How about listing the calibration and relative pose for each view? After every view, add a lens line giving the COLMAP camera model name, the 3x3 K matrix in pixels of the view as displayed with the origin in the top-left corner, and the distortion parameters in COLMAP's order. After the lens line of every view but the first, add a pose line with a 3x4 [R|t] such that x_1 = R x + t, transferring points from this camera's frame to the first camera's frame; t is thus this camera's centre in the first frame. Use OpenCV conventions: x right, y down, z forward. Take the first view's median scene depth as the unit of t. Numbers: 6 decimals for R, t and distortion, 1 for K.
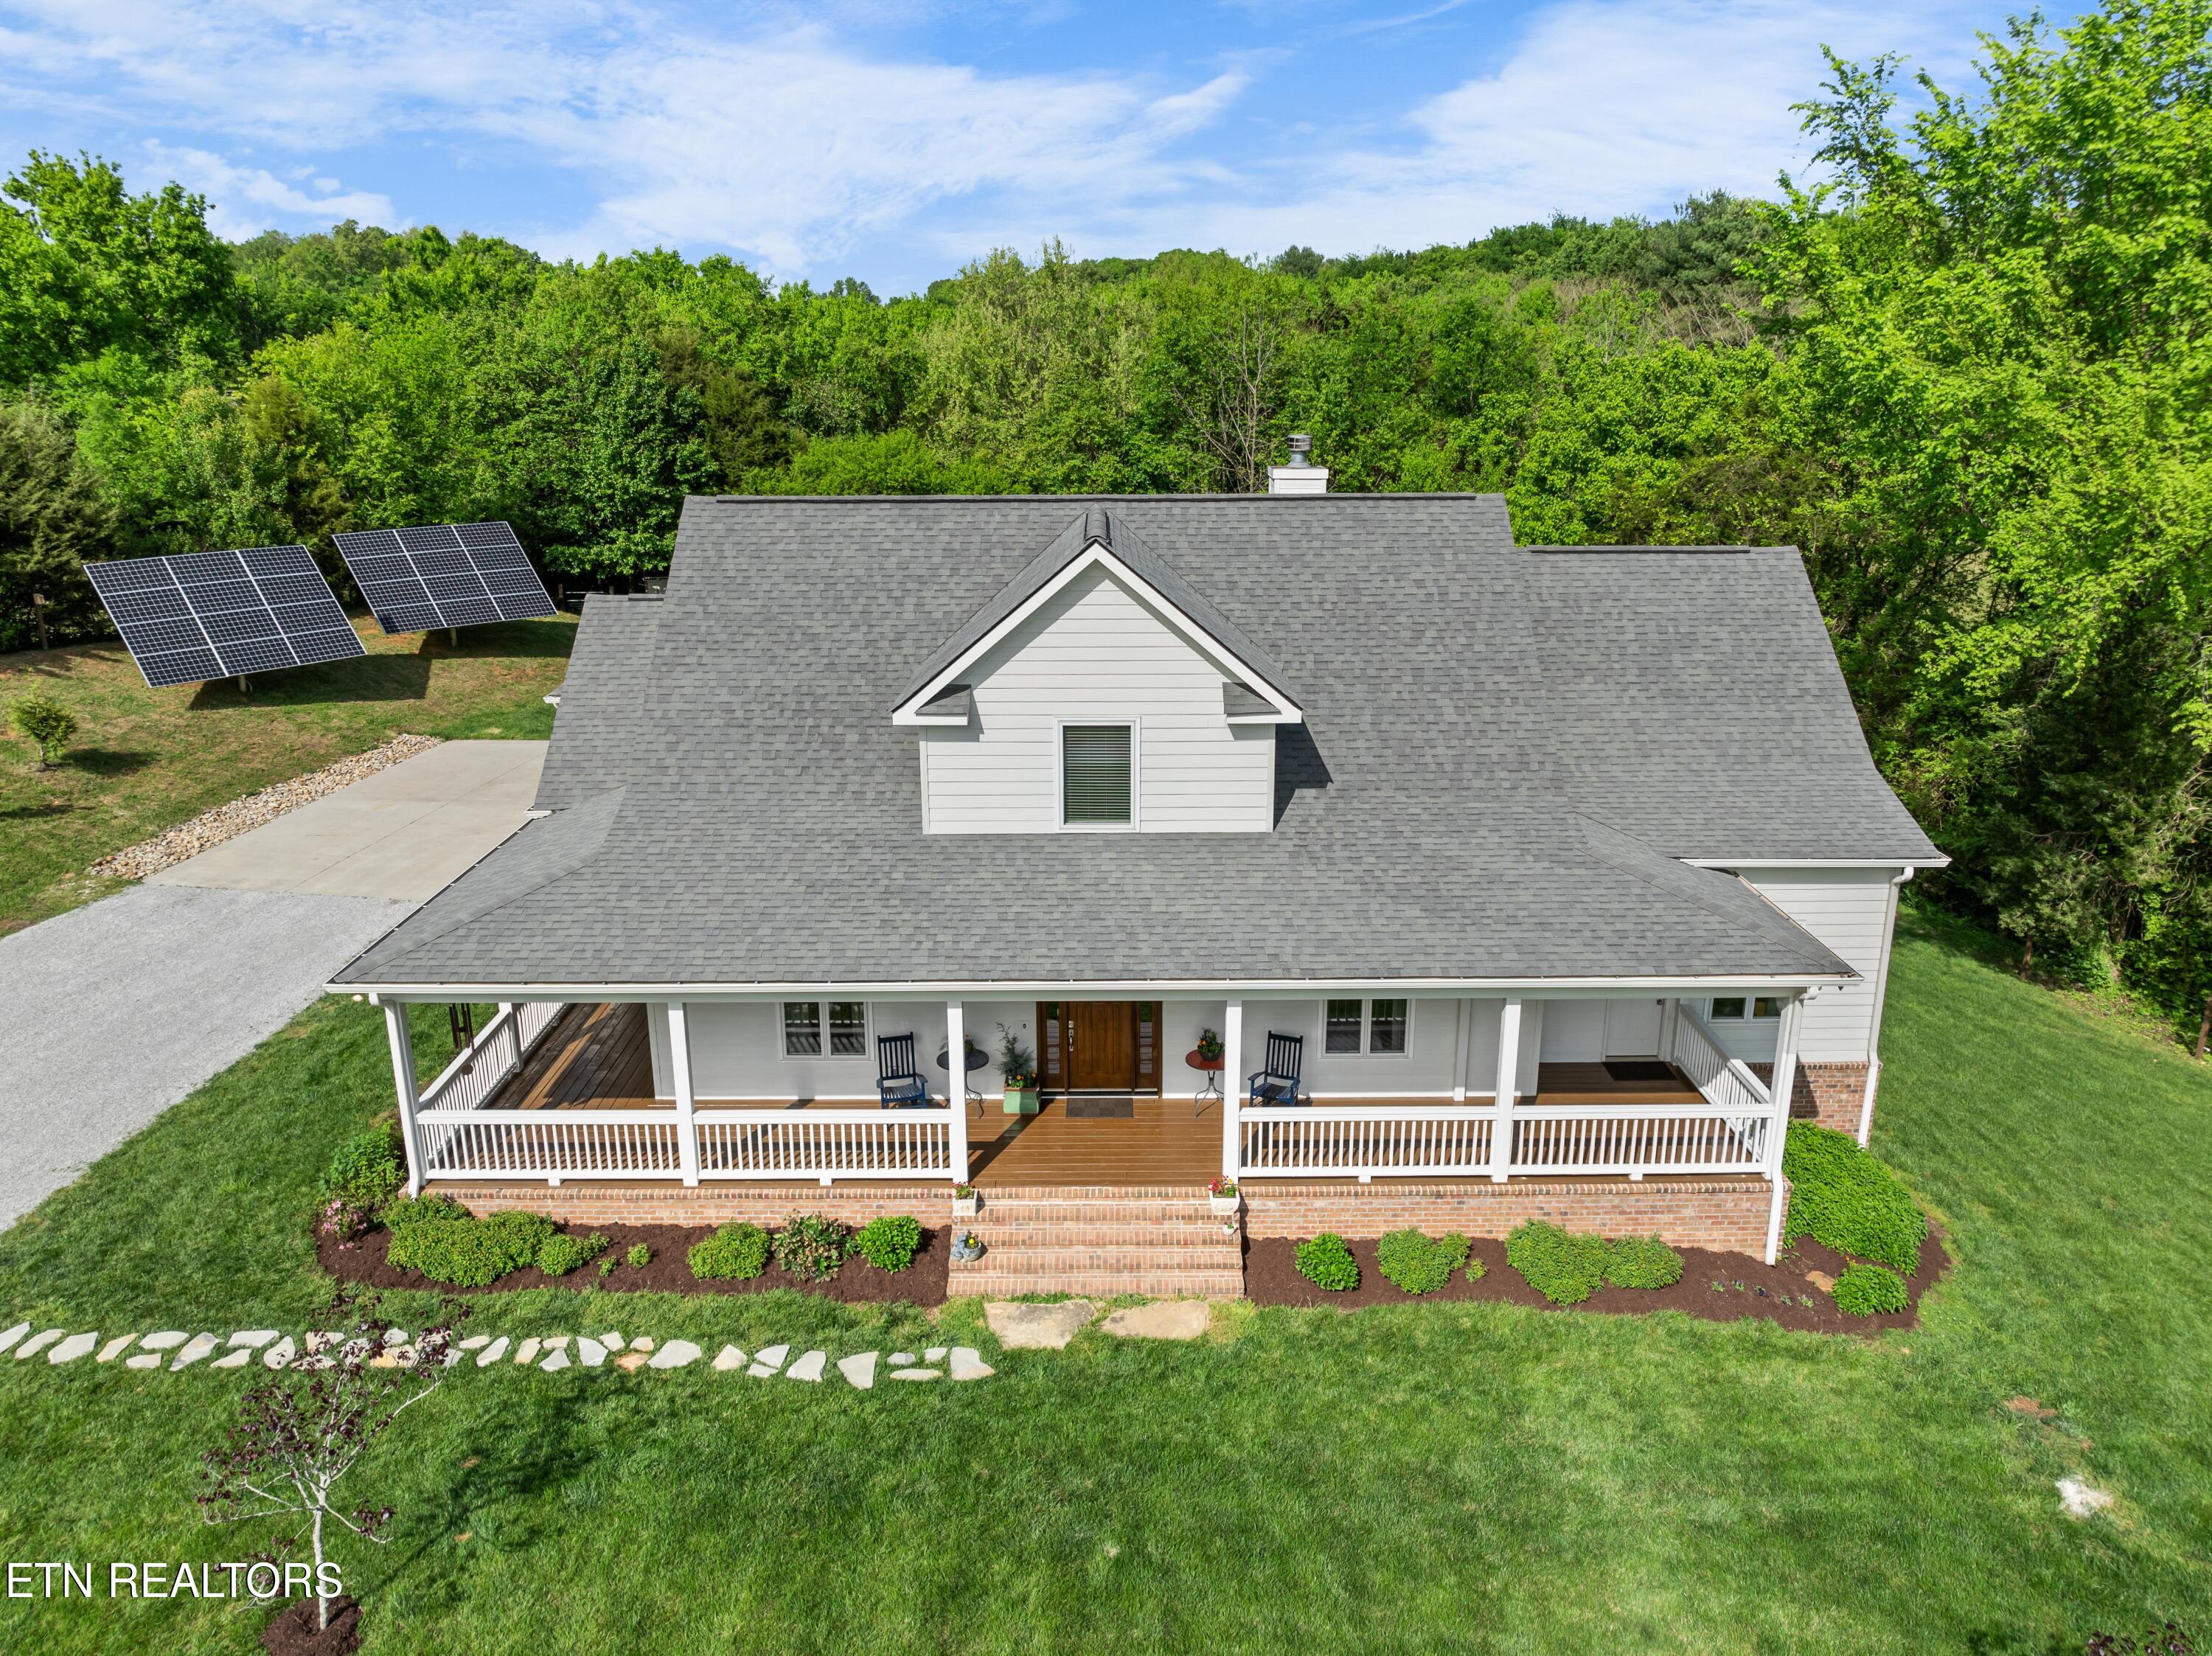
lens RADIAL K [[1536.2, 0, 1106.2], [0, 1536.2, 822.6], [0, 0, 1]] dist [-0.050981, 0.015552]
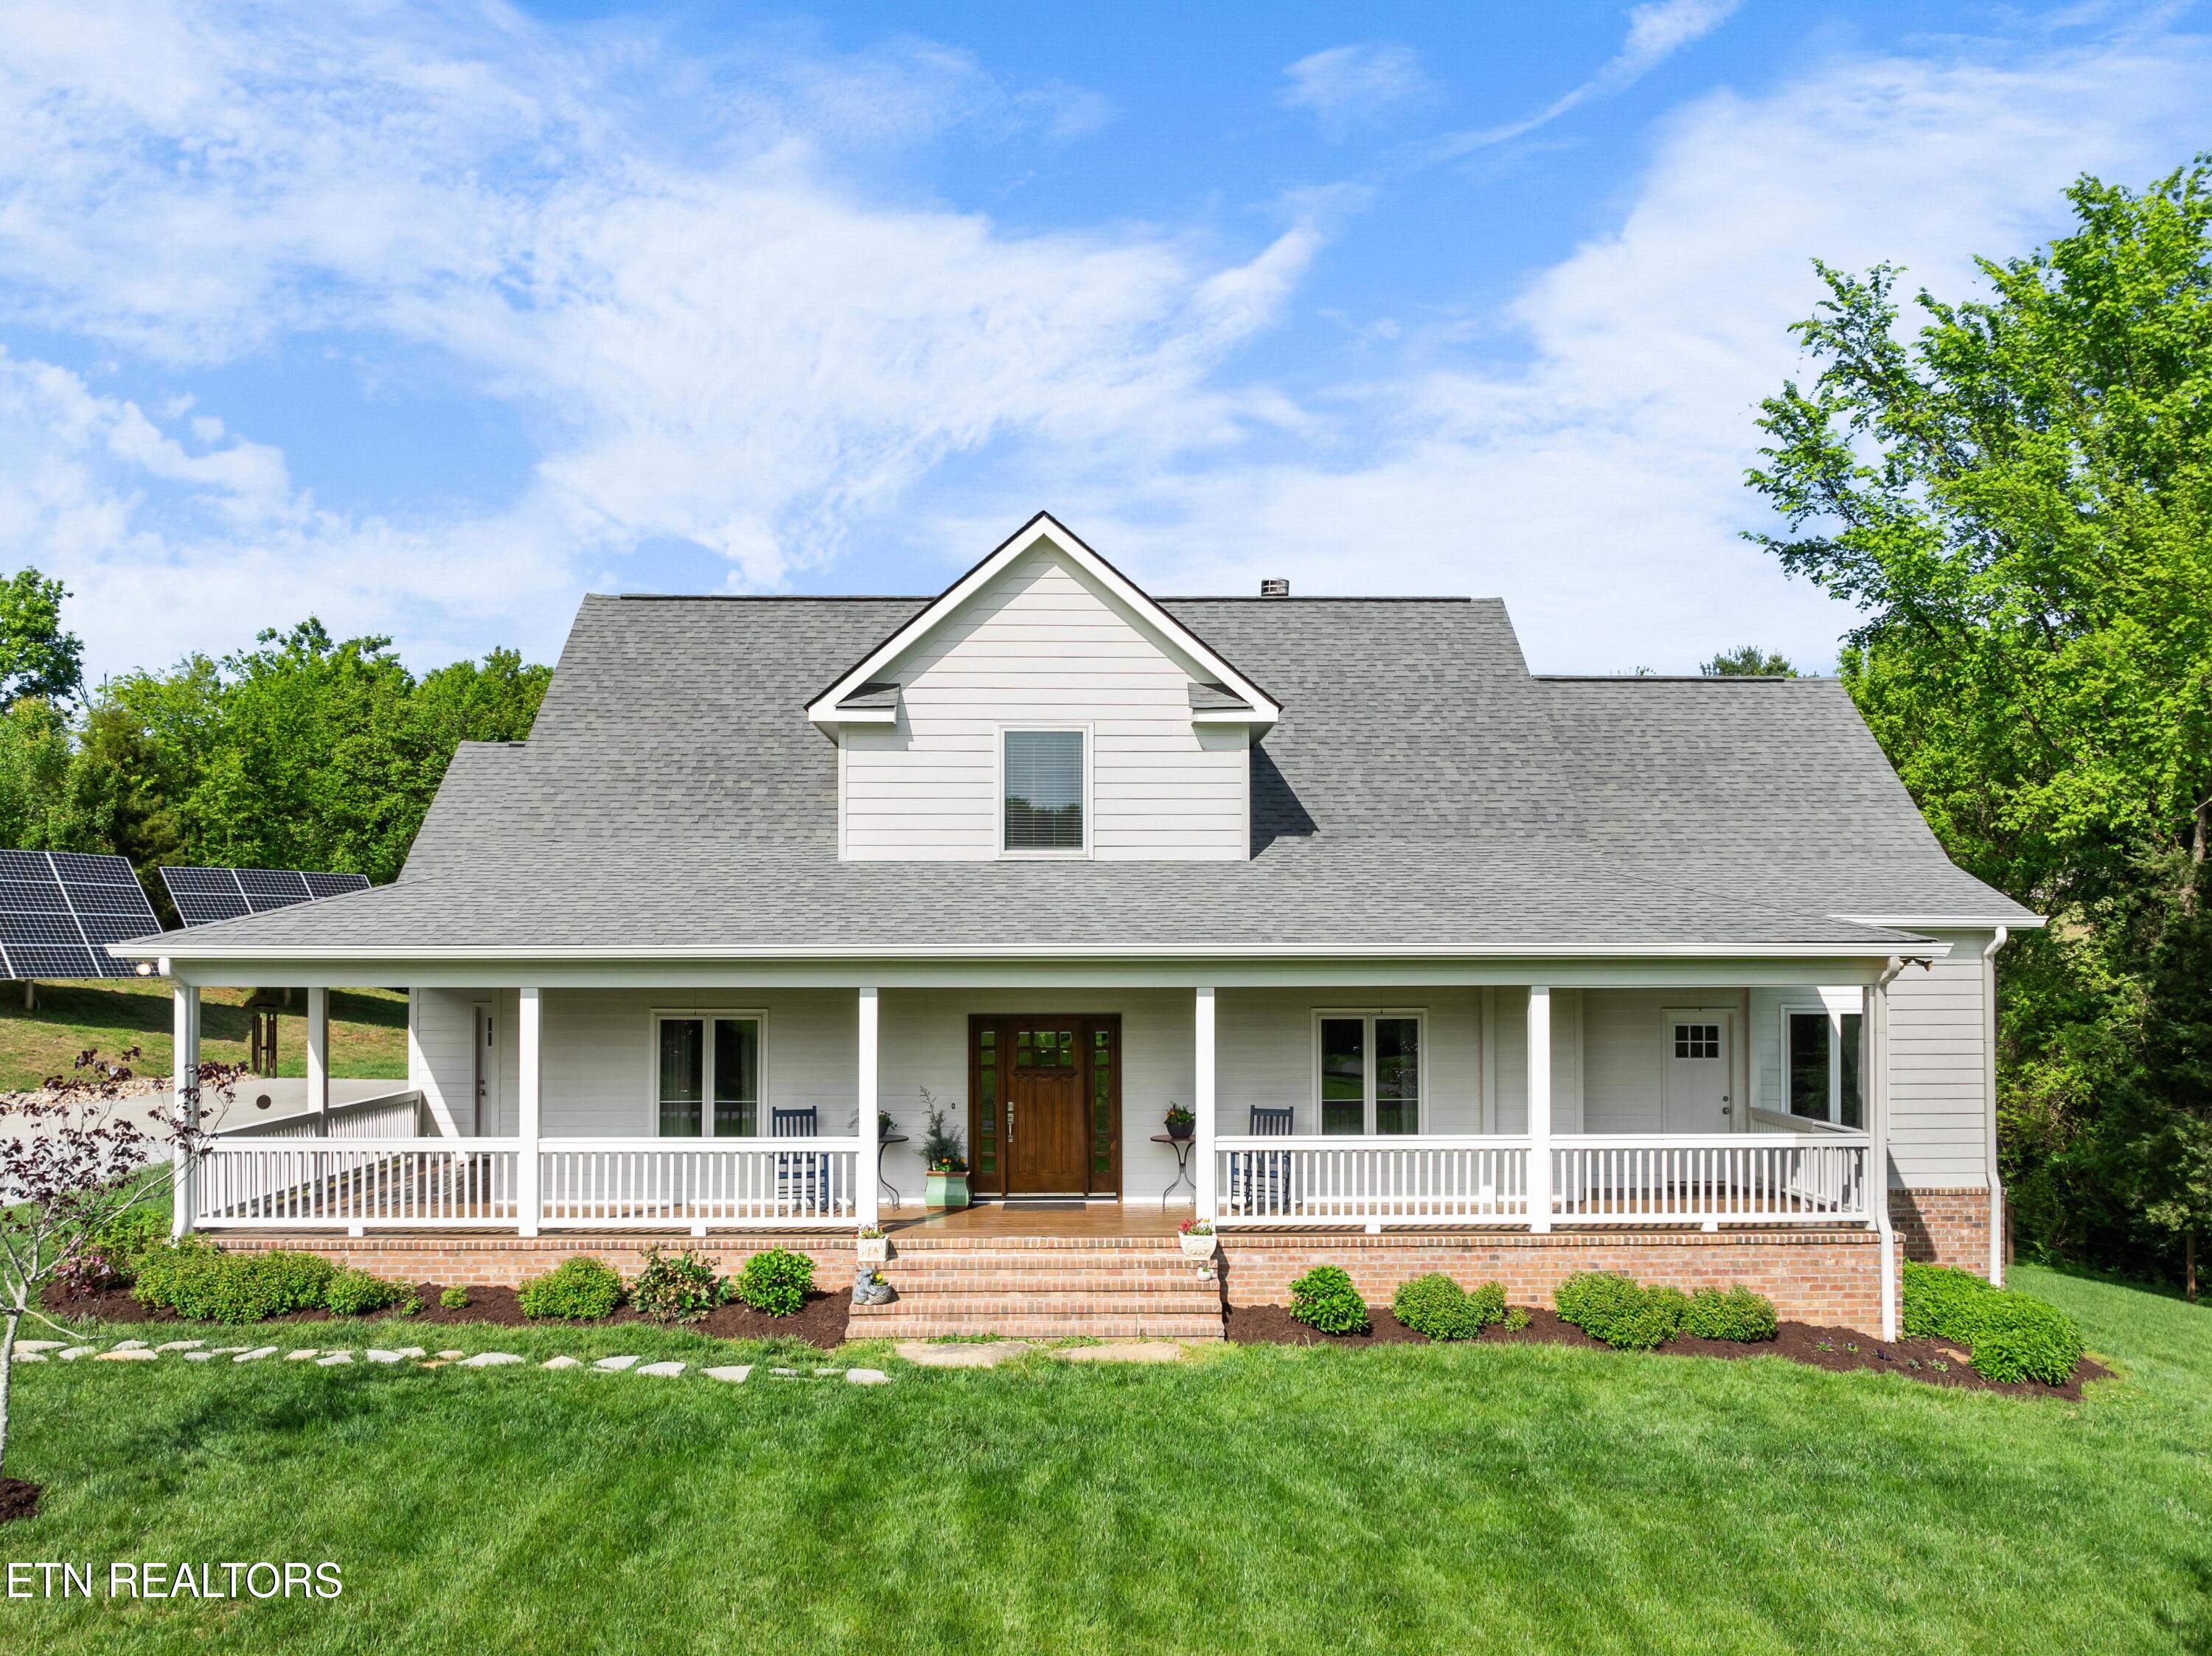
lens RADIAL K [[1851.2, 0, 1107.8], [0, 1851.2, 934.0], [0, 0, 1]] dist [-0.038261, -0.016911]
pose [[0.999811, 0.002865, 0.019242, 0.009773], [0.002791, 0.957746, -0.287601, 0.326513], [-0.019253, 0.287600, 0.957557, 0.027278]]
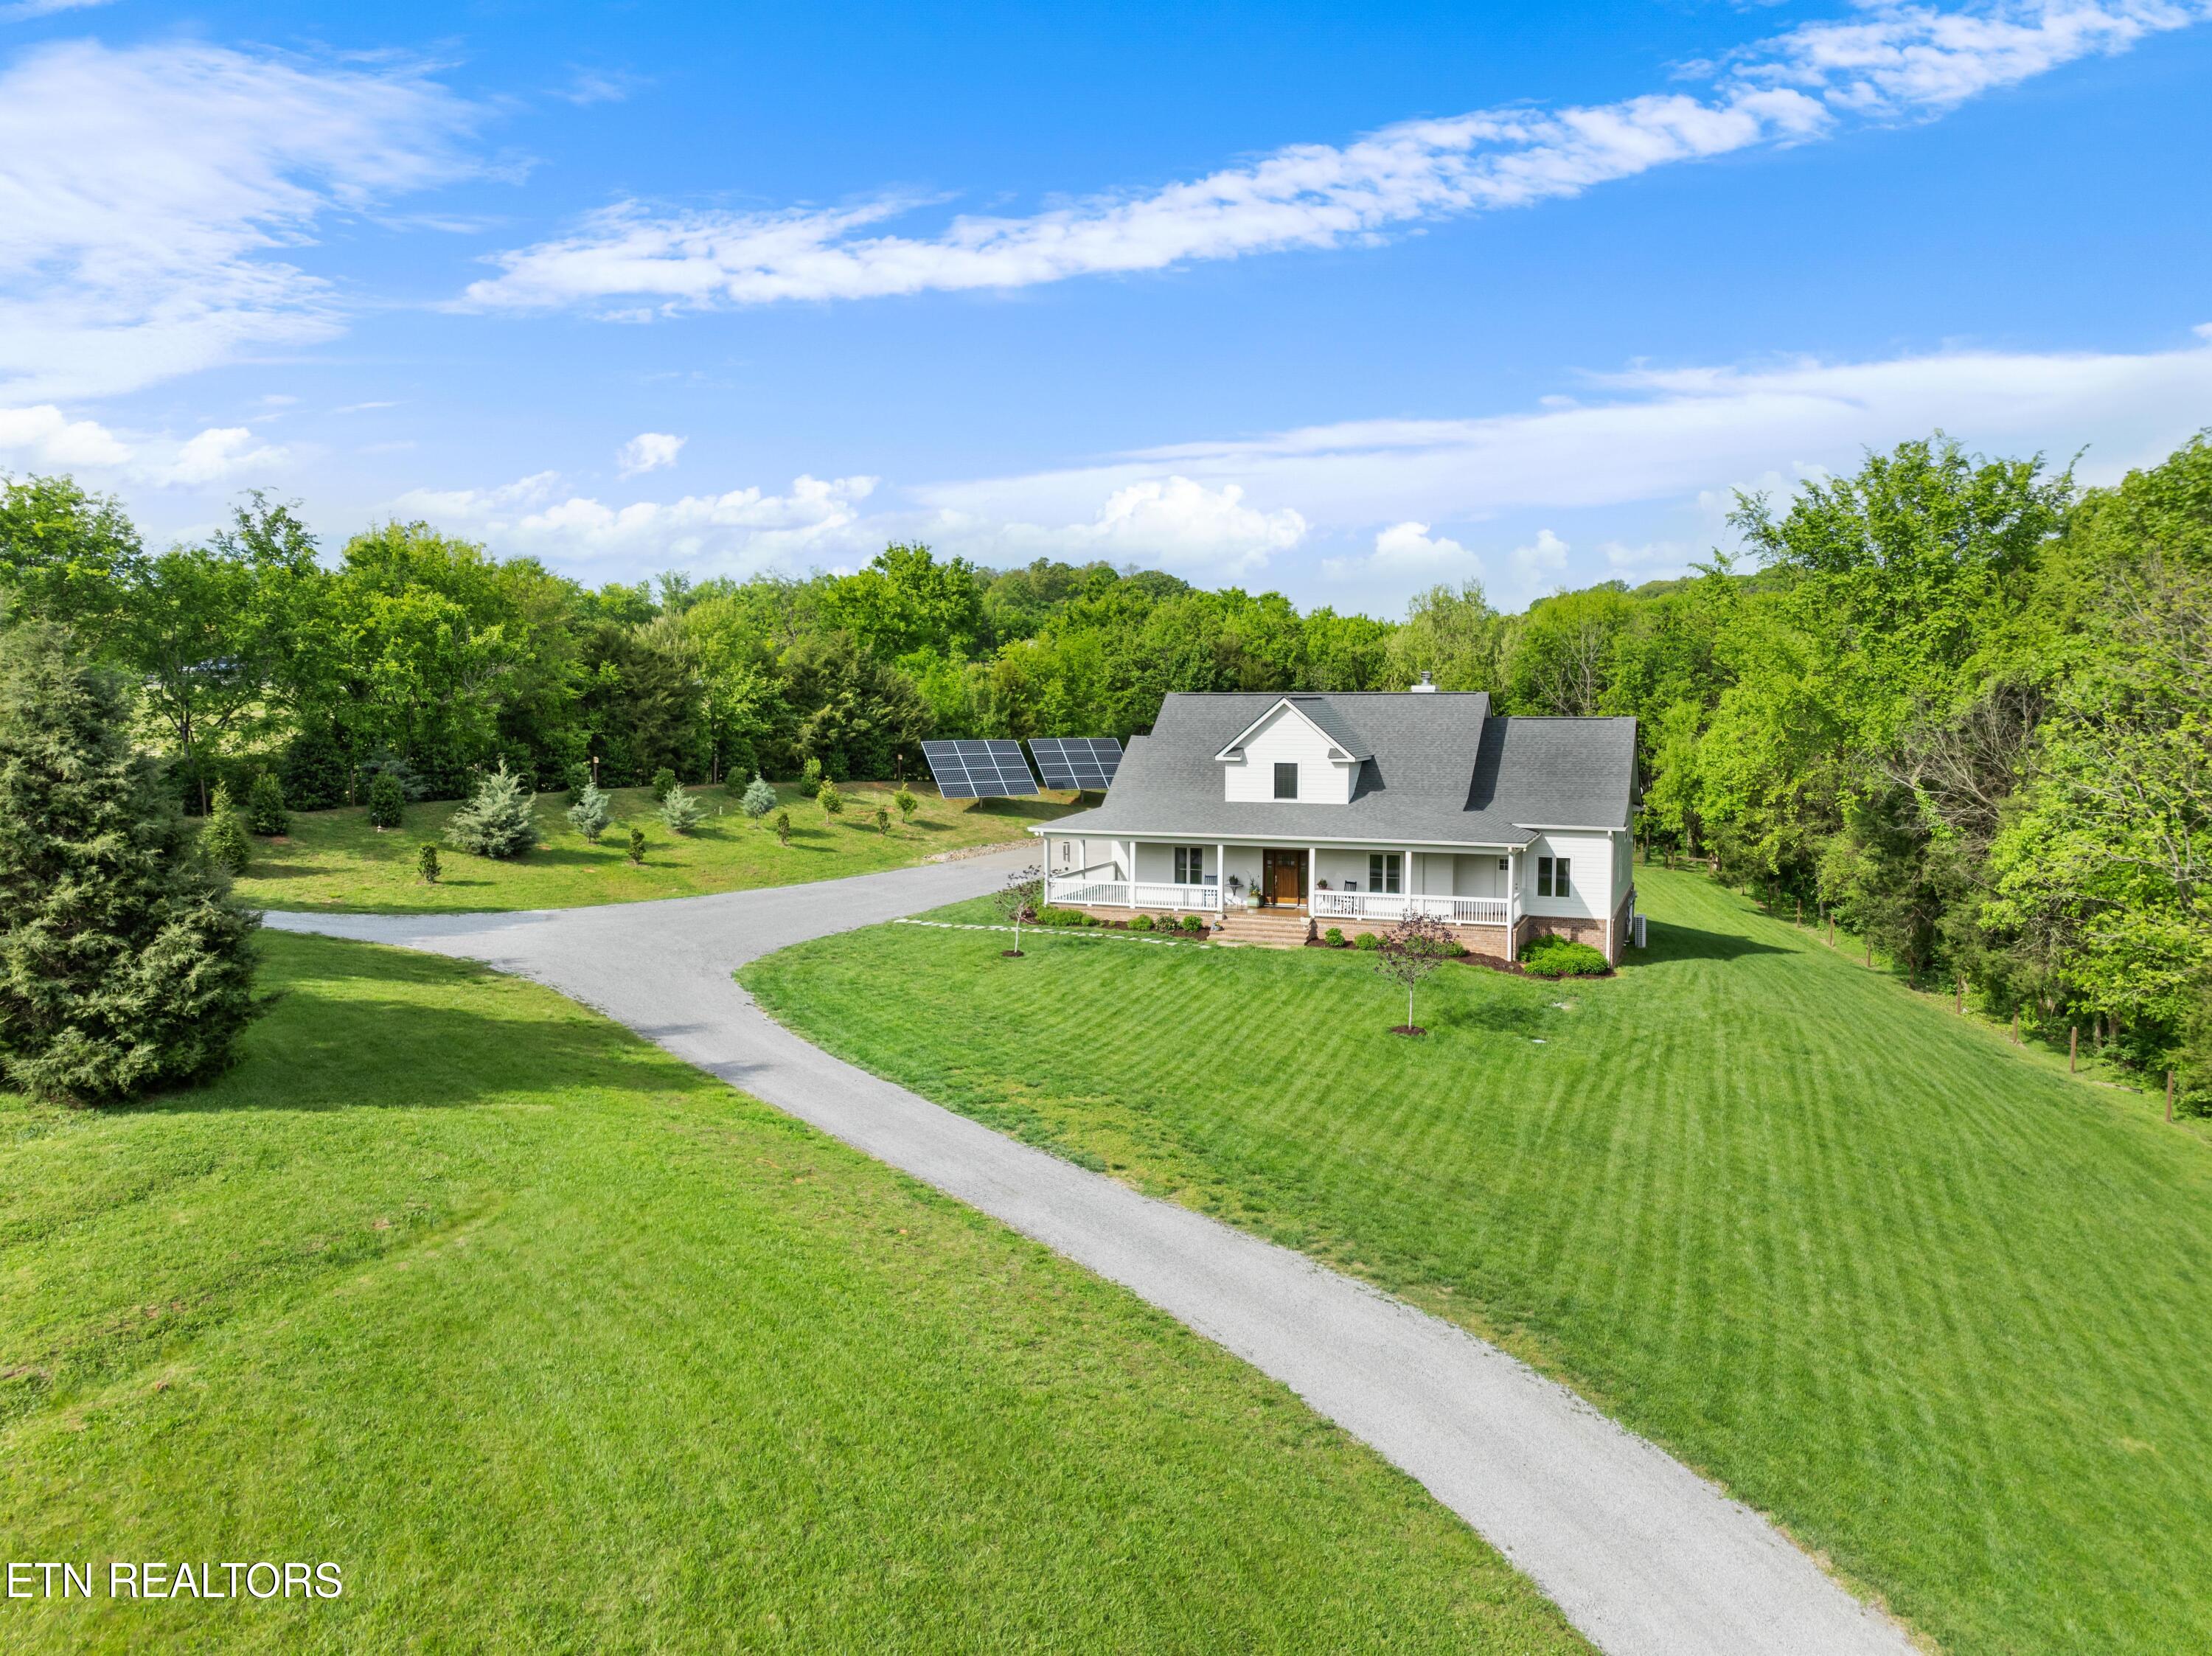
lens RADIAL K [[1536.2, 0, 1106.2], [0, 1536.2, 822.6], [0, 0, 1]] dist [-0.050981, 0.015552]
pose [[0.922722, 0.031828, -0.384150, 0.729858], [-0.106254, 0.978977, -0.174109, 0.535886], [0.370532, 0.201472, 0.906706, -1.558777]]
